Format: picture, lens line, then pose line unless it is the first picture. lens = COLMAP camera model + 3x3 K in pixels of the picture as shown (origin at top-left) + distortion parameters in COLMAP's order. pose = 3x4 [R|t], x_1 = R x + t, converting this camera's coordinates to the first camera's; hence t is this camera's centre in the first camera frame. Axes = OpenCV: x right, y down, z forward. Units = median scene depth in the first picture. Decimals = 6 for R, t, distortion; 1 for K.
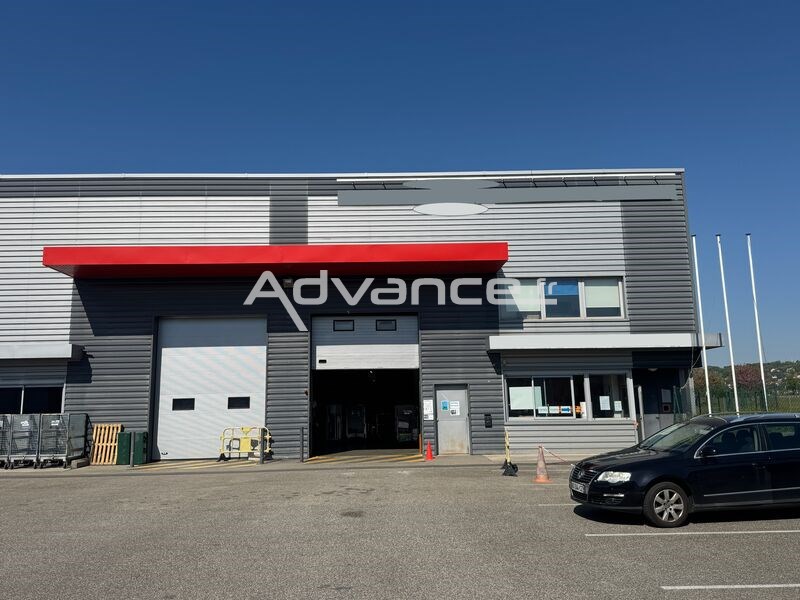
lens RADIAL K [[635.7, 0, 400.0], [0, 635.7, 300.0], [0, 0, 1]] dist [0.067731, -0.008686]
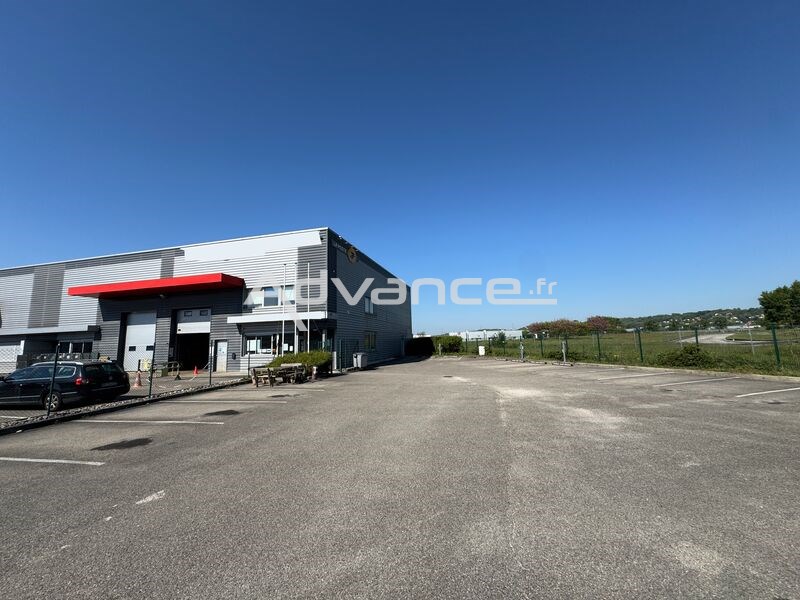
lens RADIAL K [[320.6, 0, 400.0], [0, 320.6, 300.0], [0, 0, 1]] dist [-0.001665, 0.000145]
pose [[0.960103, -0.046472, -0.275758, 0.969140], [0.057282, 0.997868, 0.031273, -0.001005], [0.273717, -0.045822, 0.960718, 0.125845]]
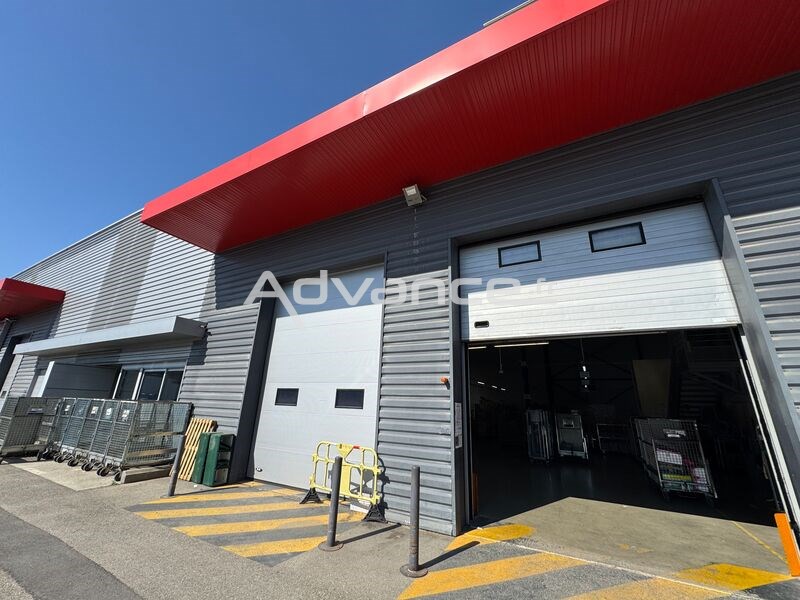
lens RADIAL K [[320.6, 0, 400.0], [0, 320.6, 300.0], [0, 0, 1]] dist [-0.001665, 0.000145]
pose [[0.857882, -0.113964, -0.501050, -0.046004], [0.035578, 0.985929, -0.163334, 0.119428], [0.512614, 0.122295, 0.849865, 0.753777]]
